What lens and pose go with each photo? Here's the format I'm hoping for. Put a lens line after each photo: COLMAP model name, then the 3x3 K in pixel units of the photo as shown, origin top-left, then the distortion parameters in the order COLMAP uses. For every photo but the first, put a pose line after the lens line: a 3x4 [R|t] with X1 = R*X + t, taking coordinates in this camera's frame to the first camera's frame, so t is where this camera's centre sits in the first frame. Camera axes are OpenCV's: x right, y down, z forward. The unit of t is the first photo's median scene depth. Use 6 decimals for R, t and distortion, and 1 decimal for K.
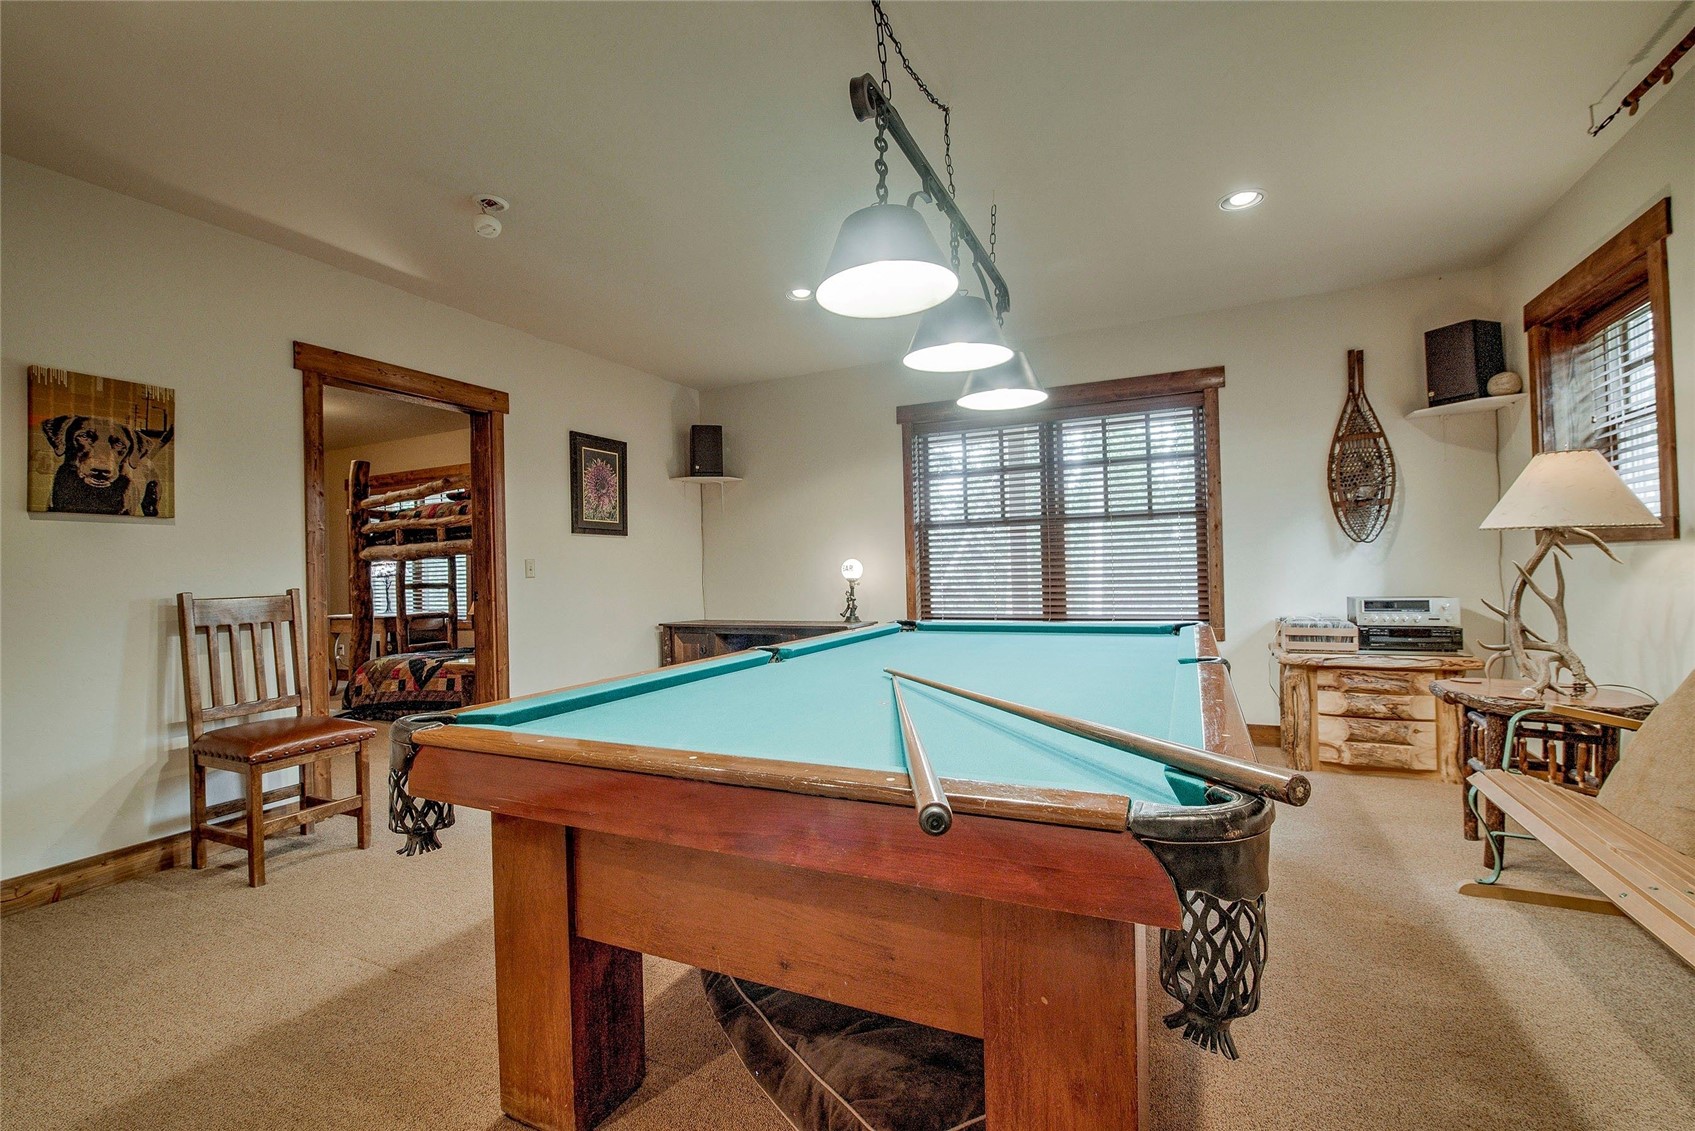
lens RADIAL K [[788.5, 0, 877.4], [0, 788.5, 564.7], [0, 0, 1]] dist [-0.010138, -0.001744]
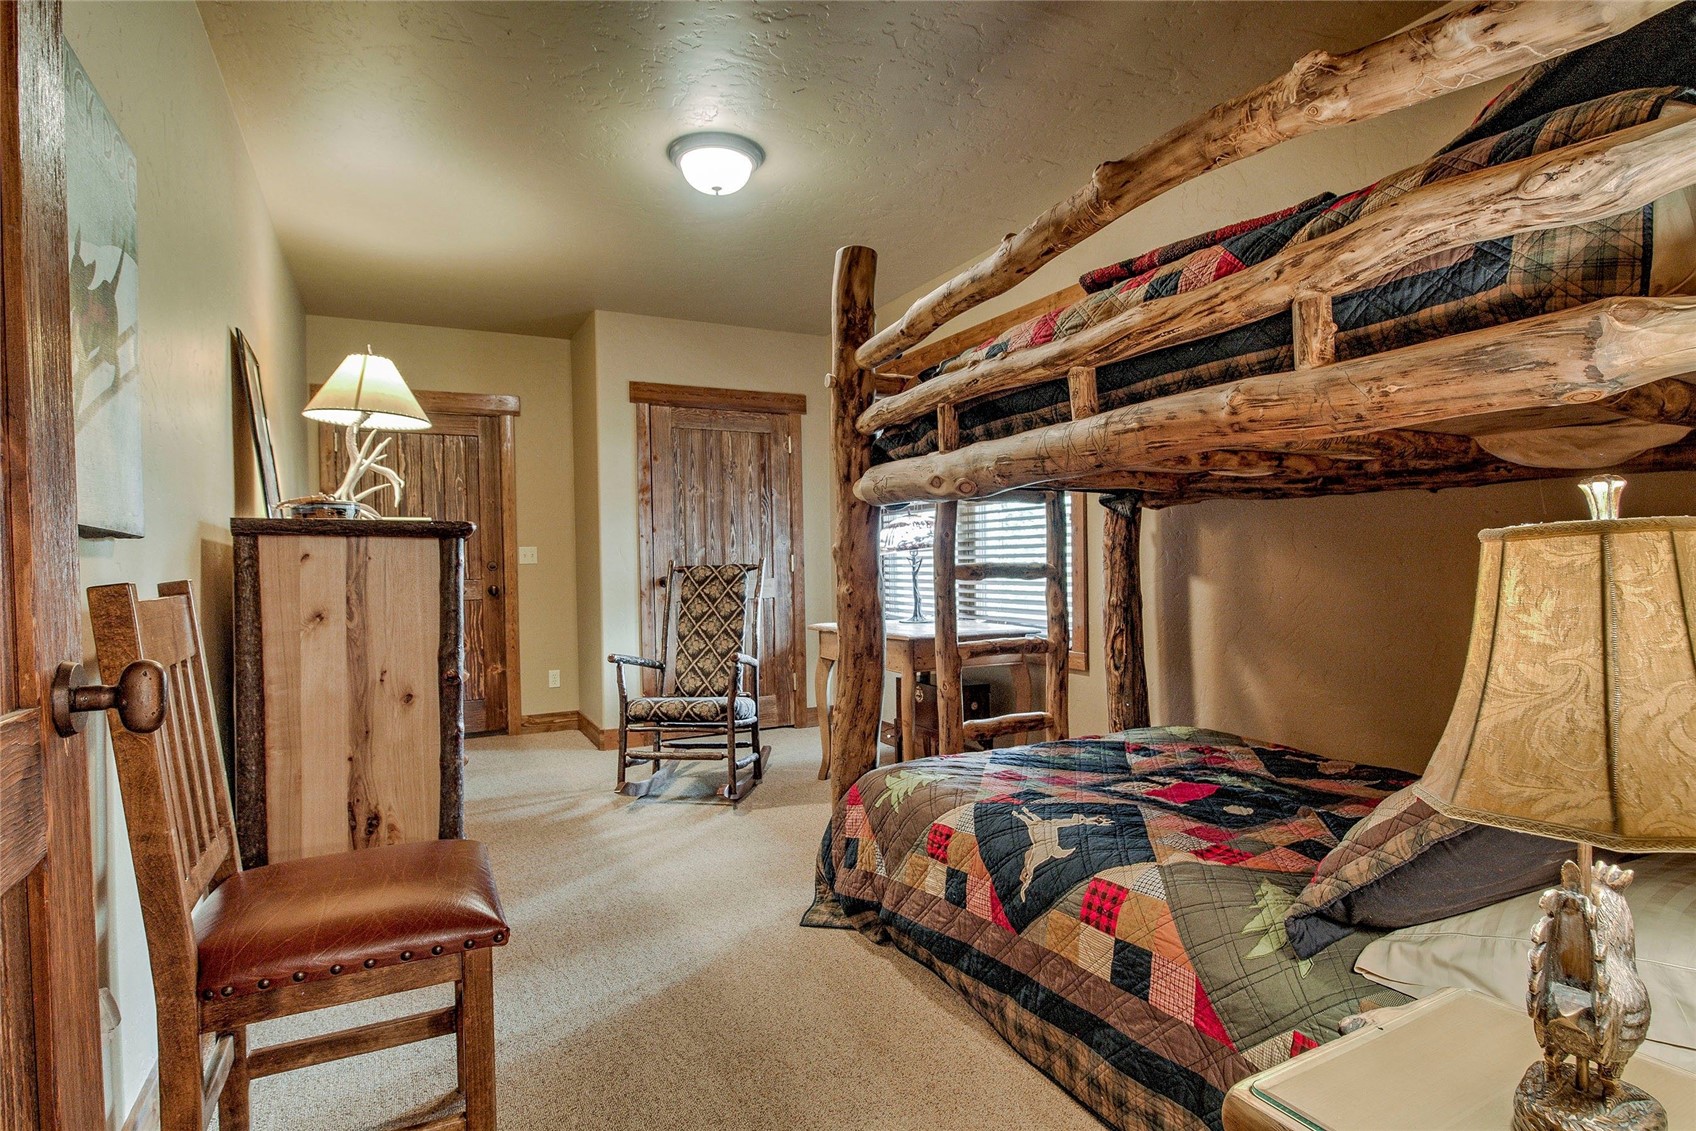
lens RADIAL K [[828.6, 0, 847.2], [0, 828.6, 563.9], [0, 0, 1]] dist [-0.005854, -0.004765]
pose [[0.802839, 0.011811, -0.596079, -0.421558], [0.004088, 0.999671, 0.025313, 0.013318], [0.596182, -0.022759, 0.802527, 0.673775]]
